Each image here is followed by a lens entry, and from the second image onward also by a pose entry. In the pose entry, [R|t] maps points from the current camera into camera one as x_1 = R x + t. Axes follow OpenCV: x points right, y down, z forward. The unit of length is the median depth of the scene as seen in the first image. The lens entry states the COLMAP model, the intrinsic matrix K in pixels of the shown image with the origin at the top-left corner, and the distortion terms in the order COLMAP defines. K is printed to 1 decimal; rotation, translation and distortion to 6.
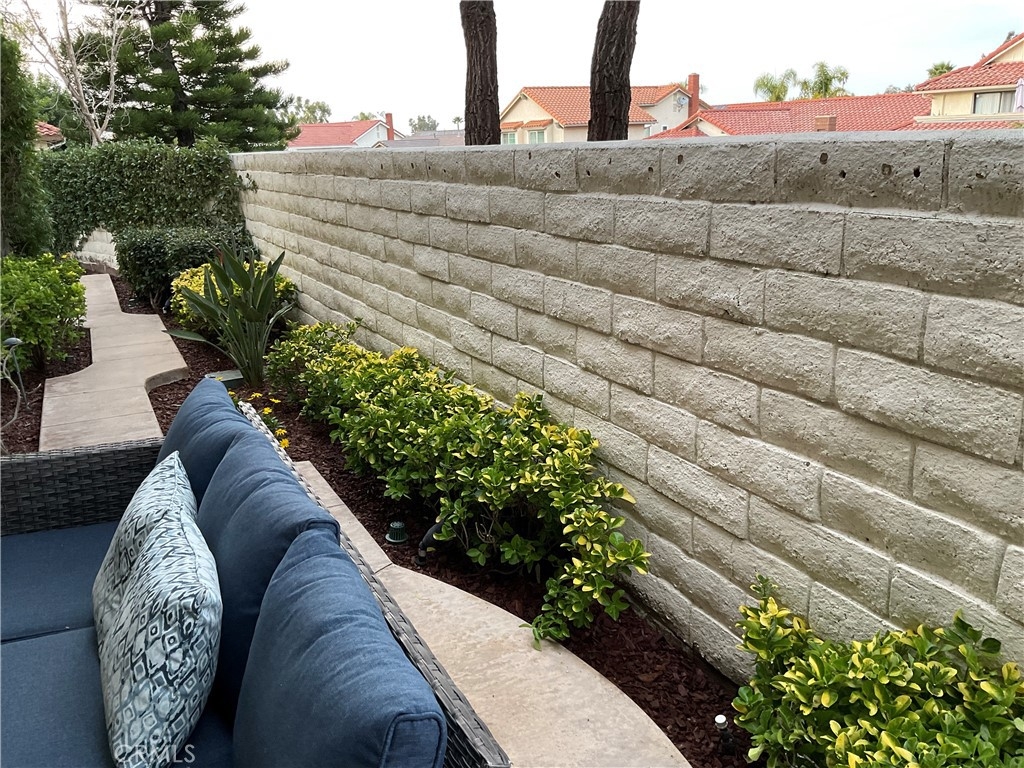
lens RADIAL K [[856.0, 0, 512.0], [0, 856.0, 384.0], [0, 0, 1]] dist [0.125253, -0.232827]
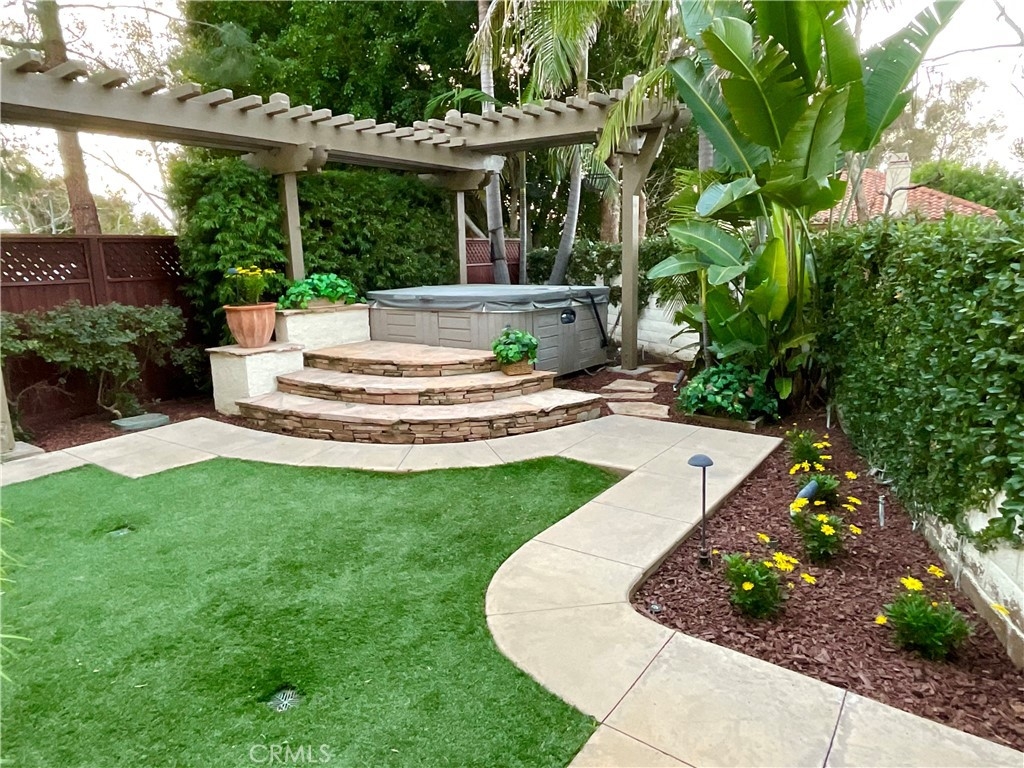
lens RADIAL K [[675.8, 0, 512.0], [0, 675.8, 384.0], [0, 0, 1]] dist [-0.000478, -0.001358]
pose [[0.483076, 0.199812, -0.852475, -1.714361], [-0.238881, 0.966754, 0.091230, -0.837224], [0.842362, 0.159569, 0.514746, 3.263377]]
